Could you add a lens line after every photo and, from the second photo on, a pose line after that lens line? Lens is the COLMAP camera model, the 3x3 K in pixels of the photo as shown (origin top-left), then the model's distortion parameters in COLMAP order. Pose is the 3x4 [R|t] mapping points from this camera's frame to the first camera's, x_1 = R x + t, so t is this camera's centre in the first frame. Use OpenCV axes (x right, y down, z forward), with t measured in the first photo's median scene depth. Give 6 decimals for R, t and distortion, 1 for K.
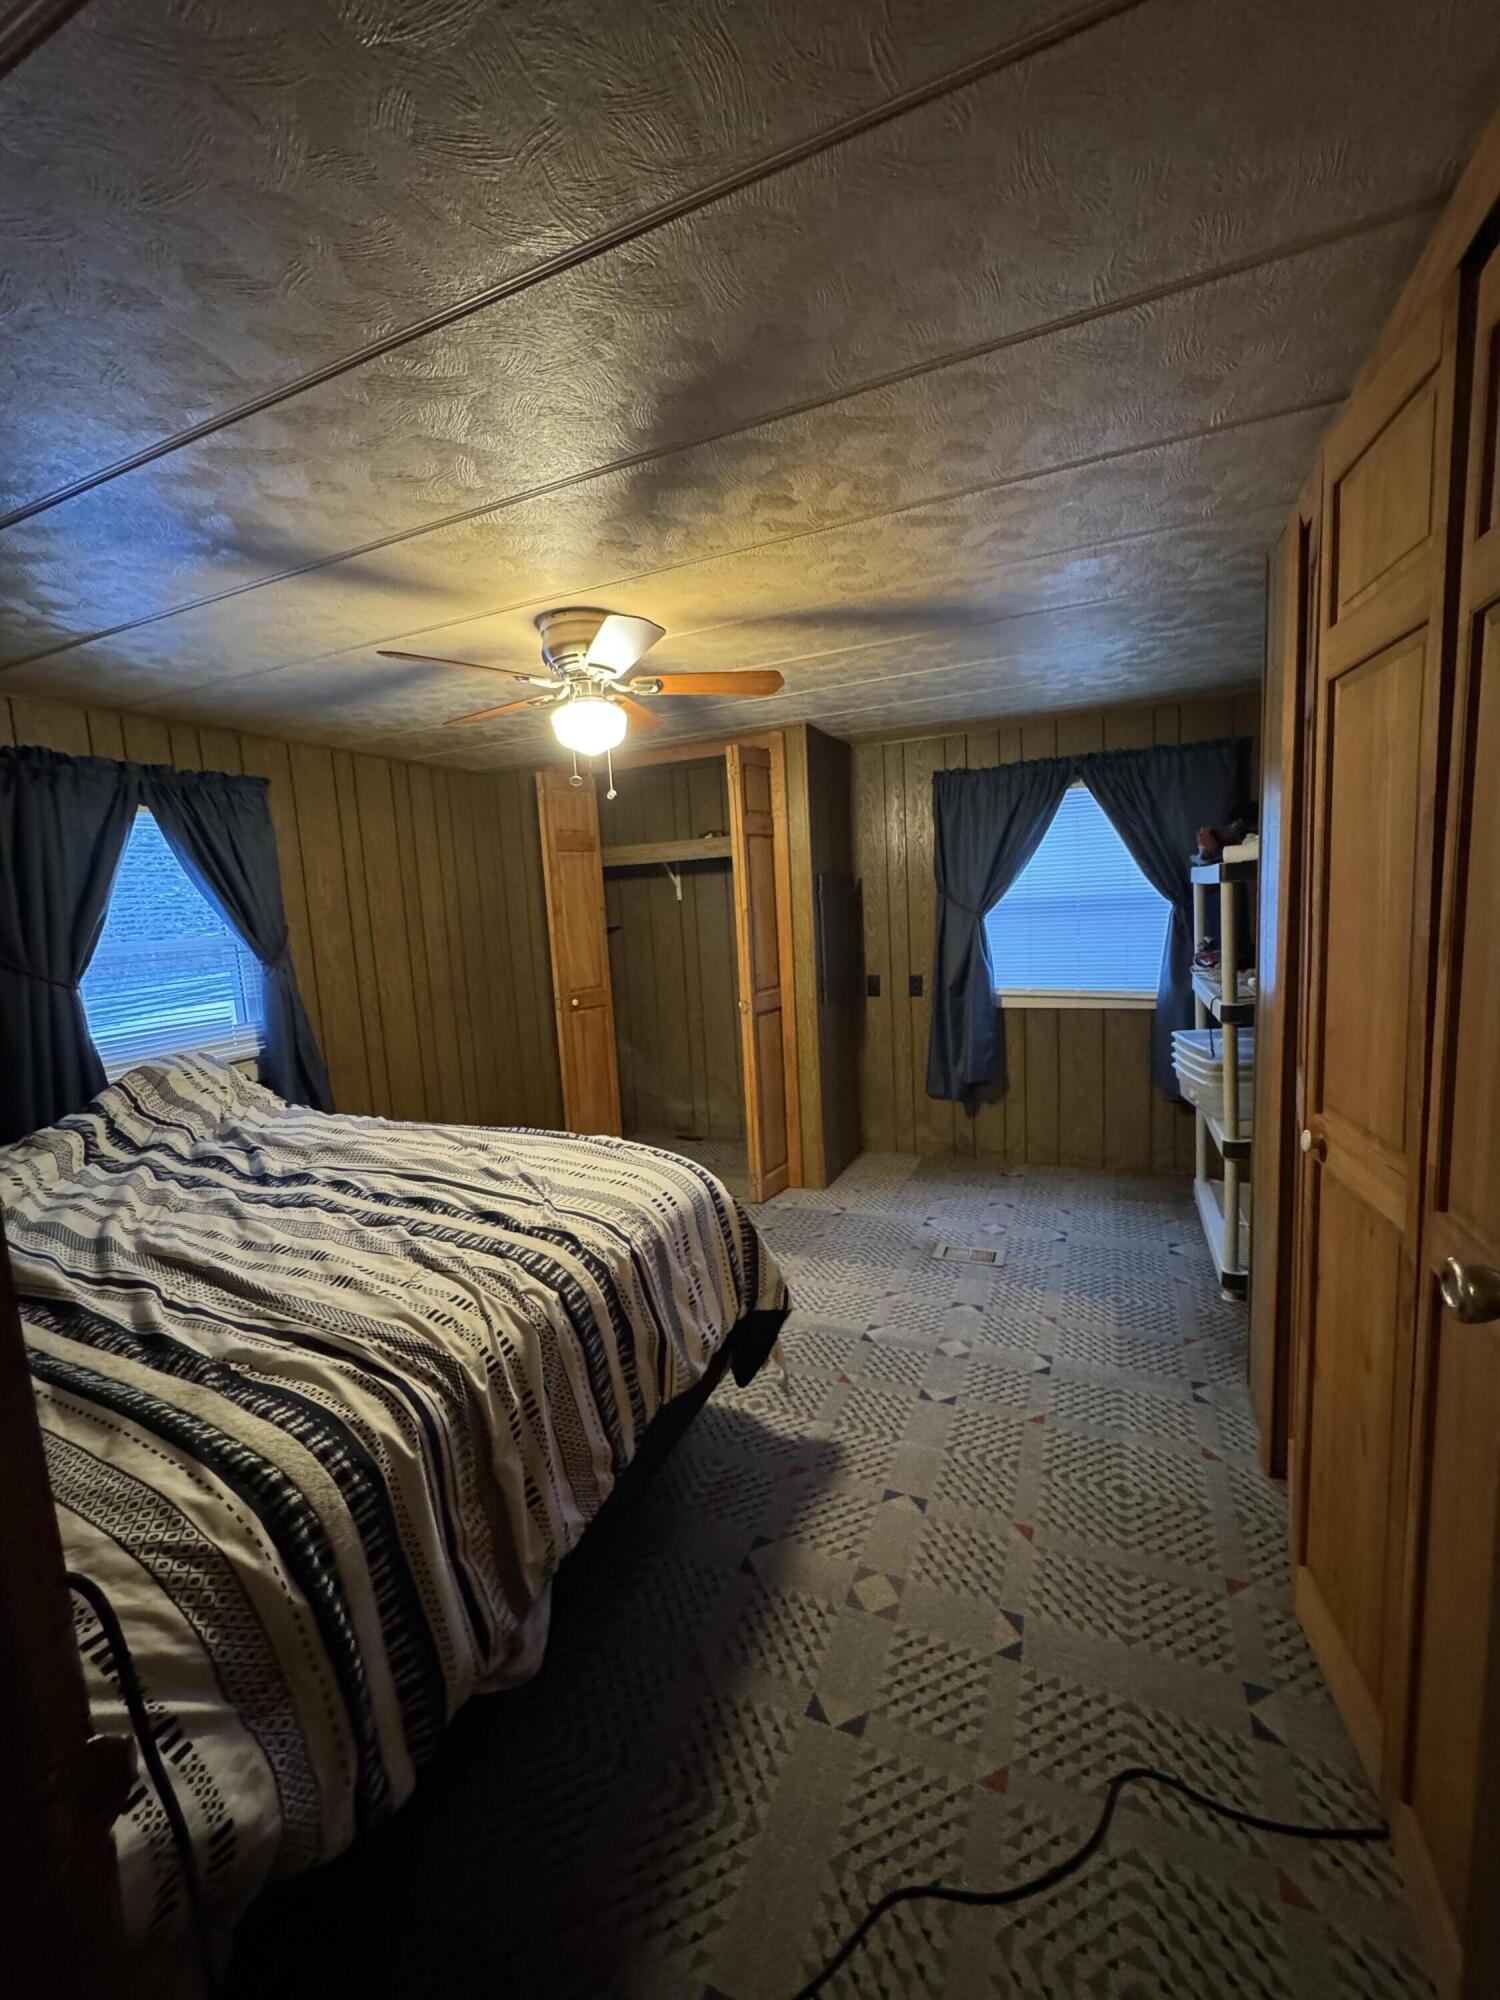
lens RADIAL K [[791.7, 0, 744.8], [0, 791.7, 999.9], [0, 0, 1]] dist [-0.001968, -0.000460]
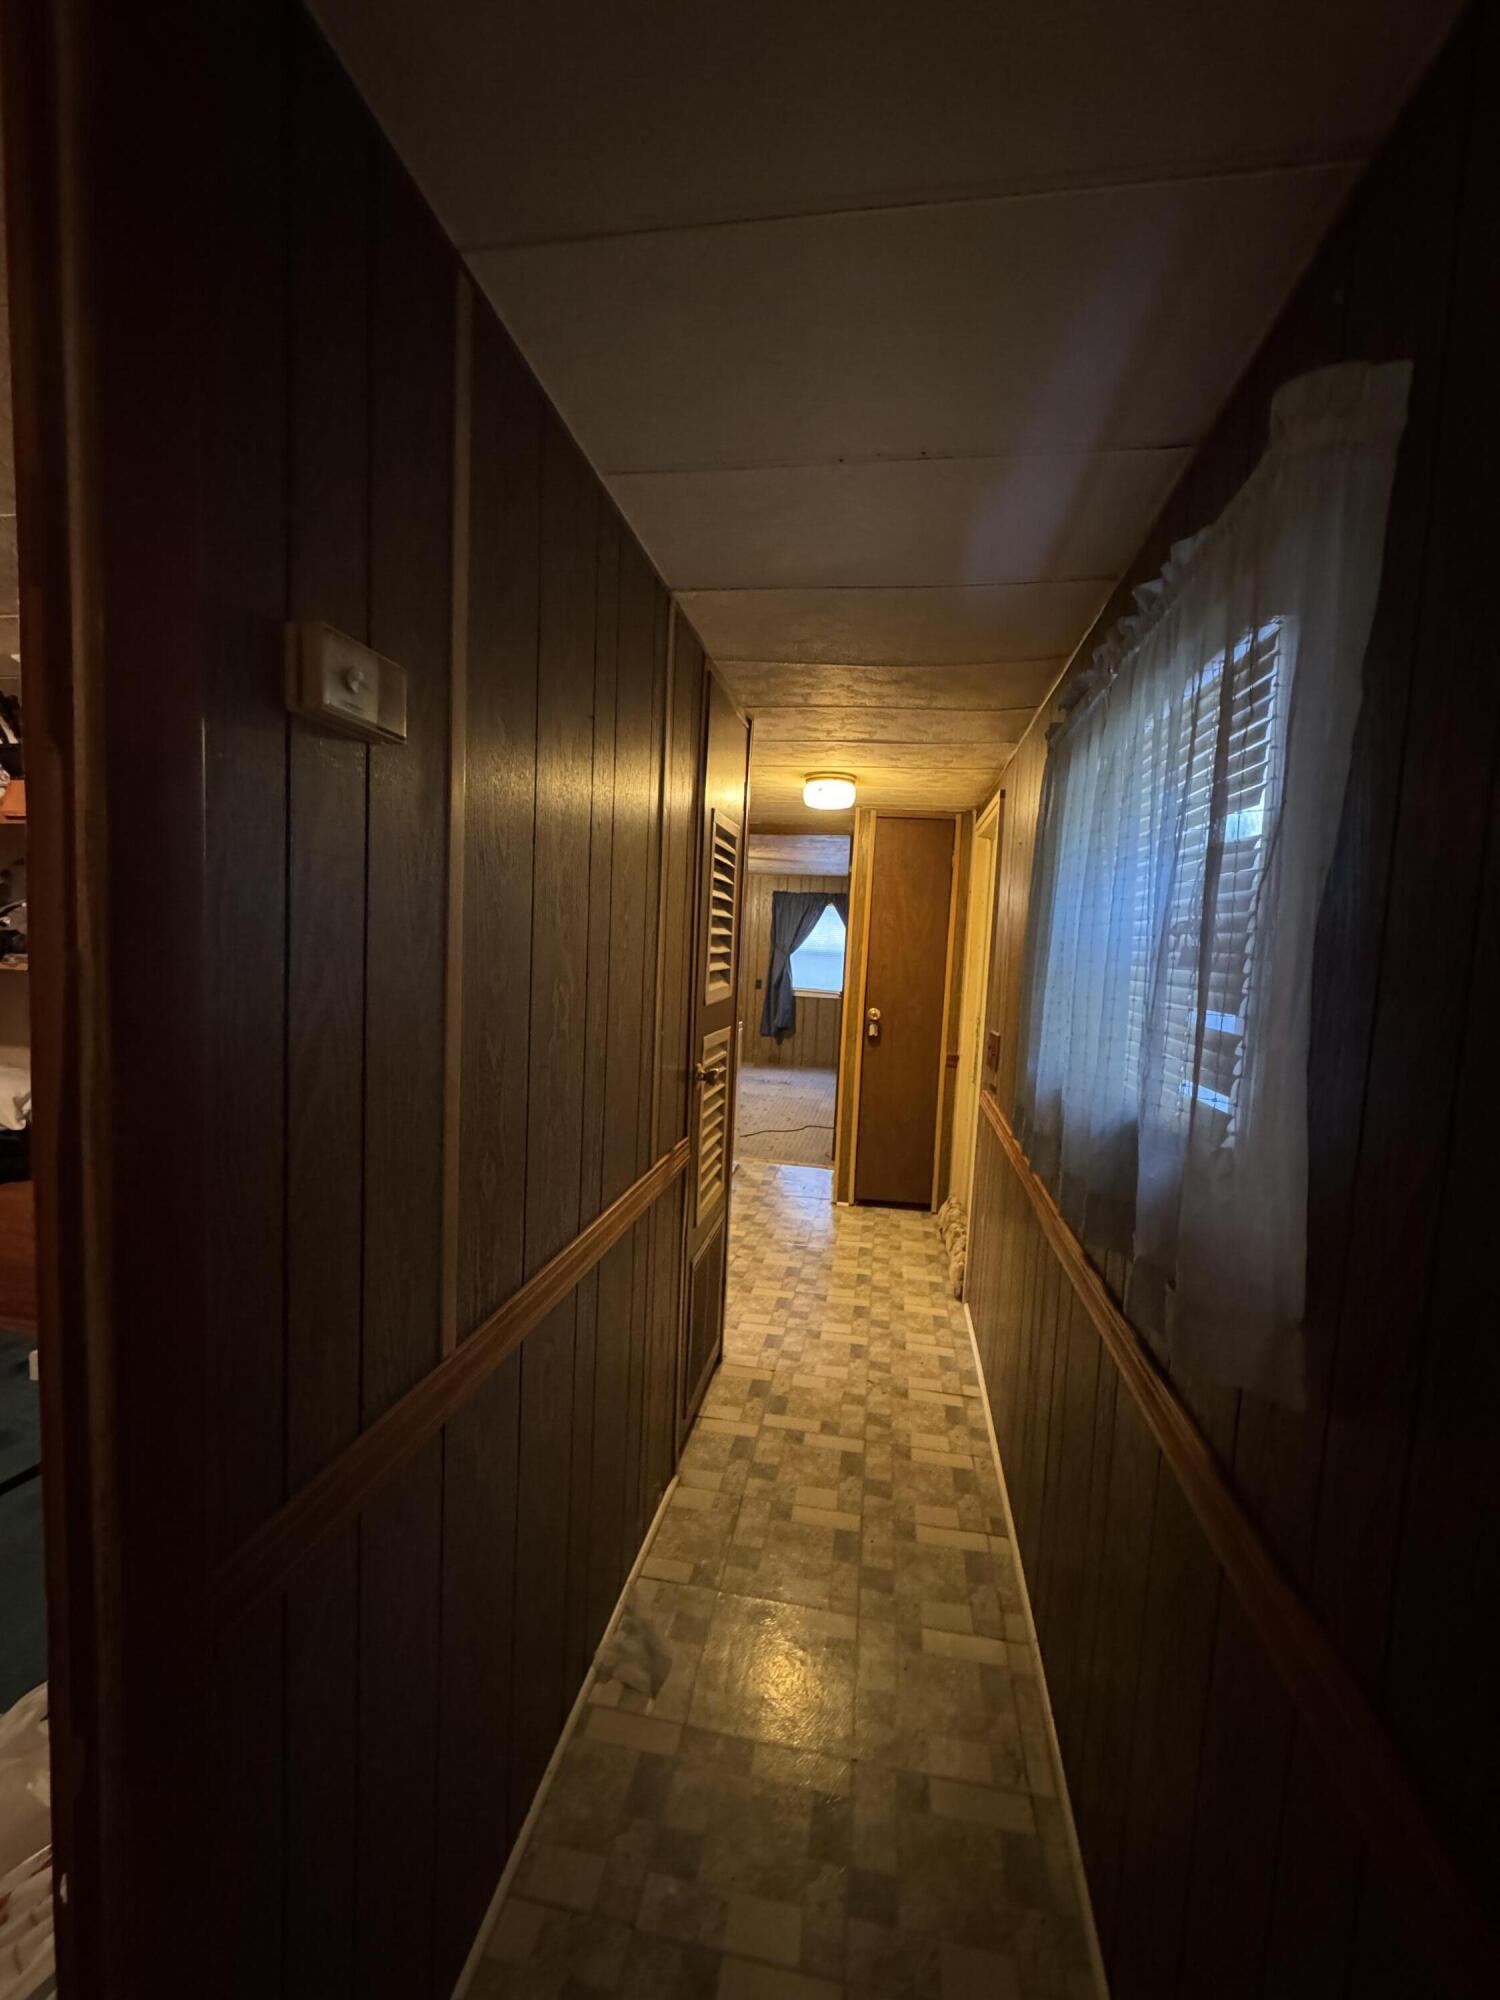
lens RADIAL K [[791.7, 0, 754.1], [0, 791.7, 1001.2], [0, 0, 1]] dist [-0.001968, -0.000460]
pose [[0.967184, 0.080184, 0.241092, -0.334688], [-0.070944, 0.996383, -0.046781, 0.138626], [-0.243971, 0.028142, 0.969374, -1.169719]]
